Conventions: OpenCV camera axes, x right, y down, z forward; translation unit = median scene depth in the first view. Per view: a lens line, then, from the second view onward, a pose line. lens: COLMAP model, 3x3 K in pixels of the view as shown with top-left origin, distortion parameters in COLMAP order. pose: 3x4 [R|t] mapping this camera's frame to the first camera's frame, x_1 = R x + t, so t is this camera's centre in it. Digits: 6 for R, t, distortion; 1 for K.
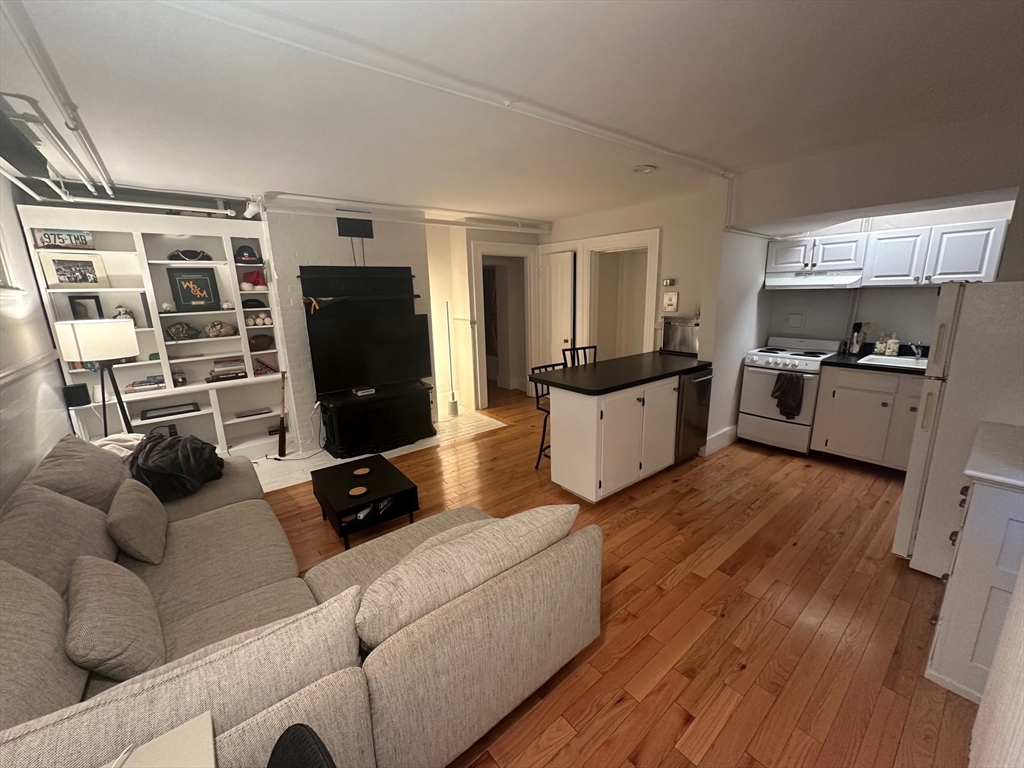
lens RADIAL K [[408.0, 0, 512.0], [0, 408.0, 384.0], [0, 0, 1]] dist [-0.005933, 0.003297]
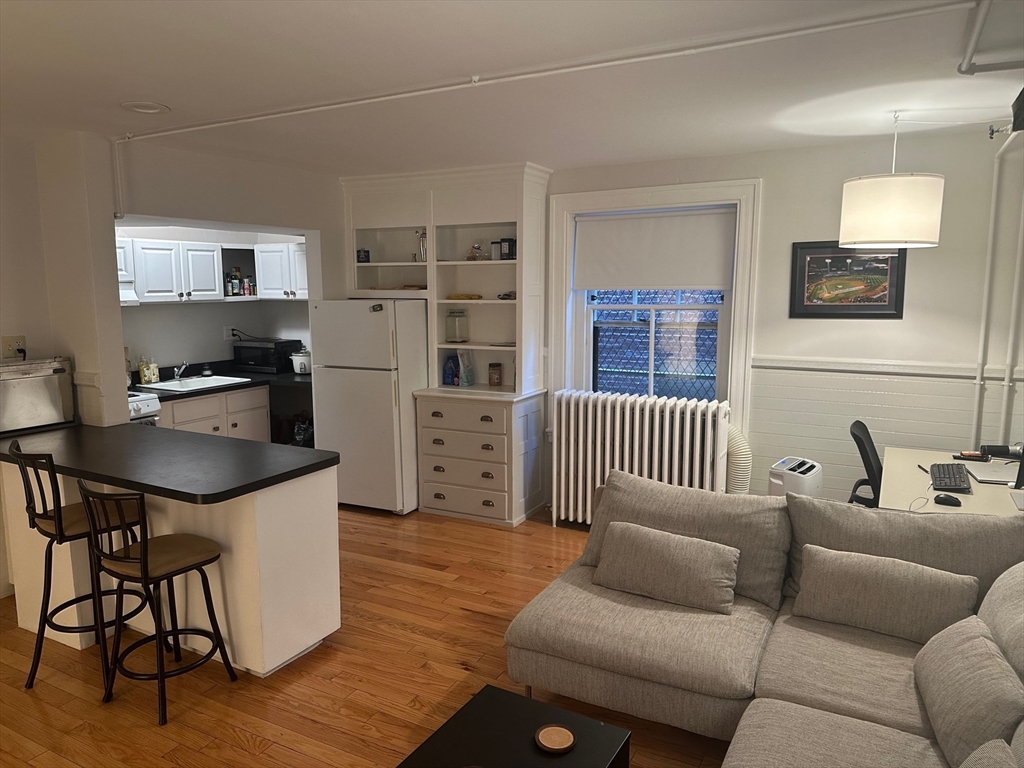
lens RADIAL K [[714.7, 0, 506.9], [0, 714.7, 380.5], [0, 0, 1]] dist [0.089131, -0.117546]
pose [[-0.381264, -0.099034, 0.919146, -0.855661], [0.219636, 0.956074, 0.194118, -0.233944], [-0.897997, 0.275888, -0.342765, 0.971468]]
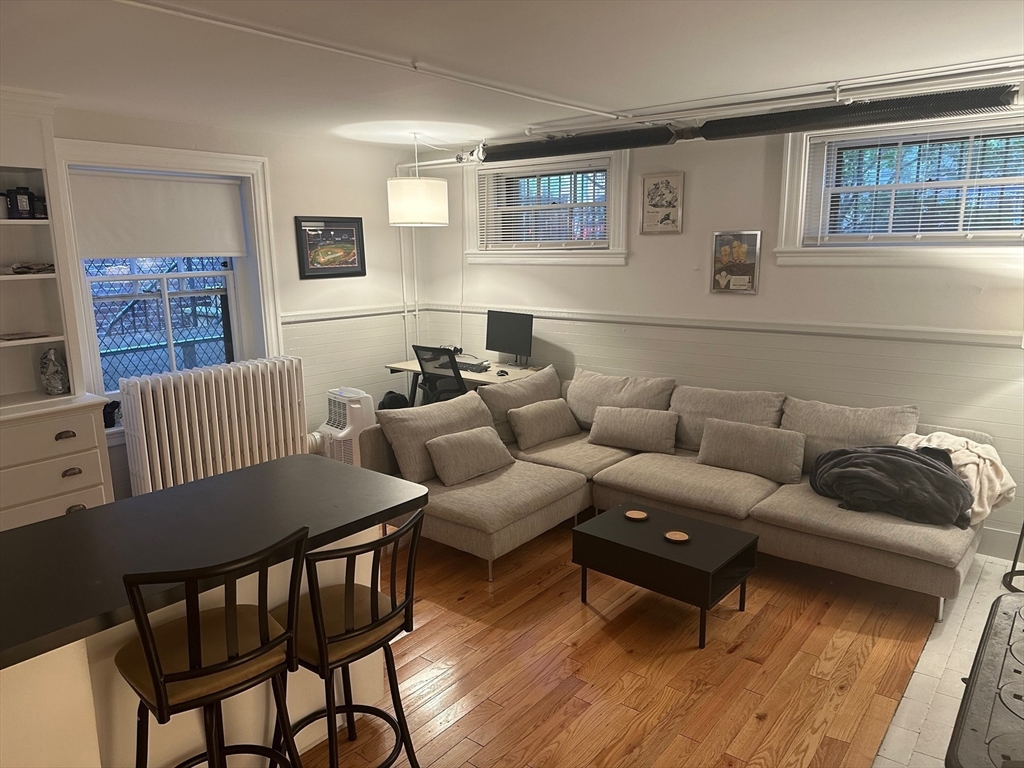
lens RADIAL K [[716.4, 0, 518.4], [0, 716.4, 390.1], [0, 0, 1]] dist [0.084566, -0.109594]
pose [[-0.975528, 0.076588, -0.206104, 0.067527], [-0.015750, 0.910624, 0.412936, -0.420190], [0.219309, 0.406077, -0.887133, 1.653361]]
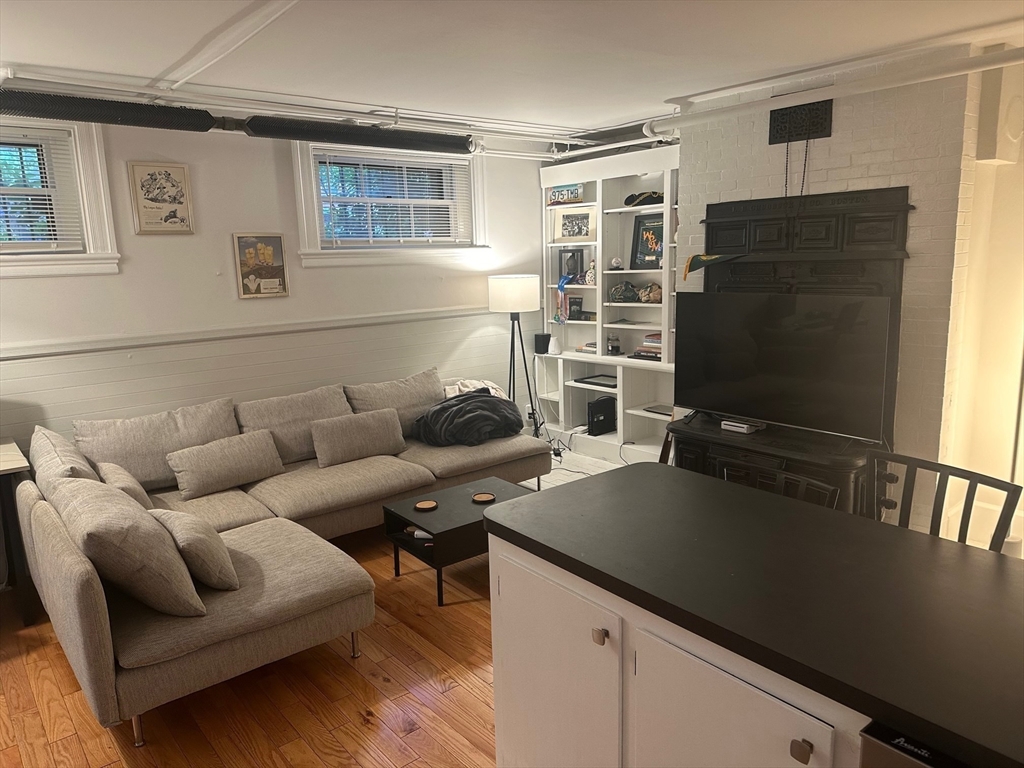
lens RADIAL K [[714.7, 0, 506.9], [0, 714.7, 380.5], [0, 0, 1]] dist [0.089131, -0.117546]
pose [[0.011291, 0.199504, -0.979832, 0.741377], [-0.196636, 0.961204, 0.193446, -0.214010], [0.980411, 0.190486, 0.050082, 0.807336]]
